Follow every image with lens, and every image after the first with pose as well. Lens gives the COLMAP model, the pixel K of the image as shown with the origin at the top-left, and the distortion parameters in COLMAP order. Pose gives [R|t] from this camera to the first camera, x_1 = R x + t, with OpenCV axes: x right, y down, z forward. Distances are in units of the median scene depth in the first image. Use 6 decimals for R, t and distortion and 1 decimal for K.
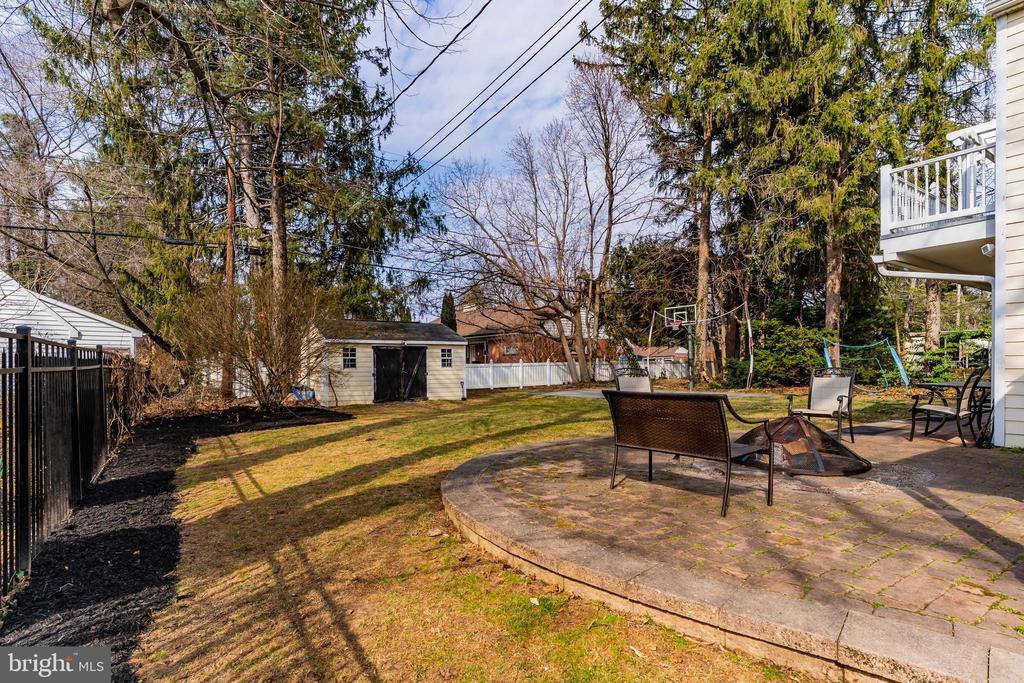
lens RADIAL K [[548.2, 0, 511.9], [0, 548.2, 382.0], [0, 0, 1]] dist [0.001520, -0.000107]
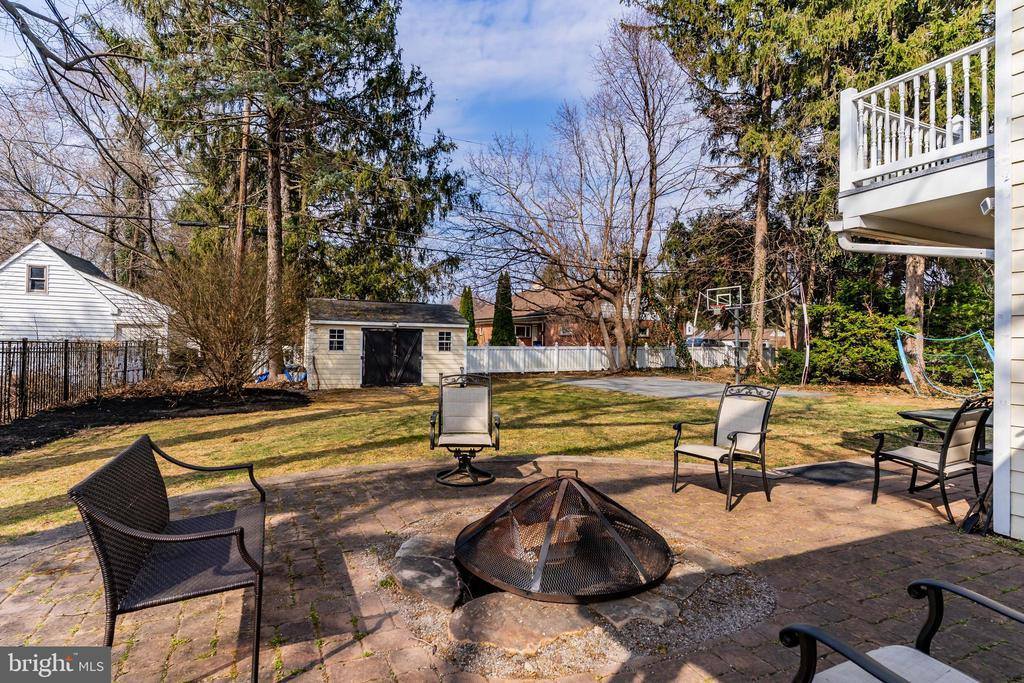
lens RADIAL K [[539.7, 0, 512.0], [0, 539.7, 341.5], [0, 0, 1]] dist [0.000007, 0.000290]
pose [[0.982486, 0.023795, -0.184811, 0.124486], [-0.029635, 0.999143, -0.028905, -0.015549], [0.183965, 0.033876, 0.982349, 0.085060]]
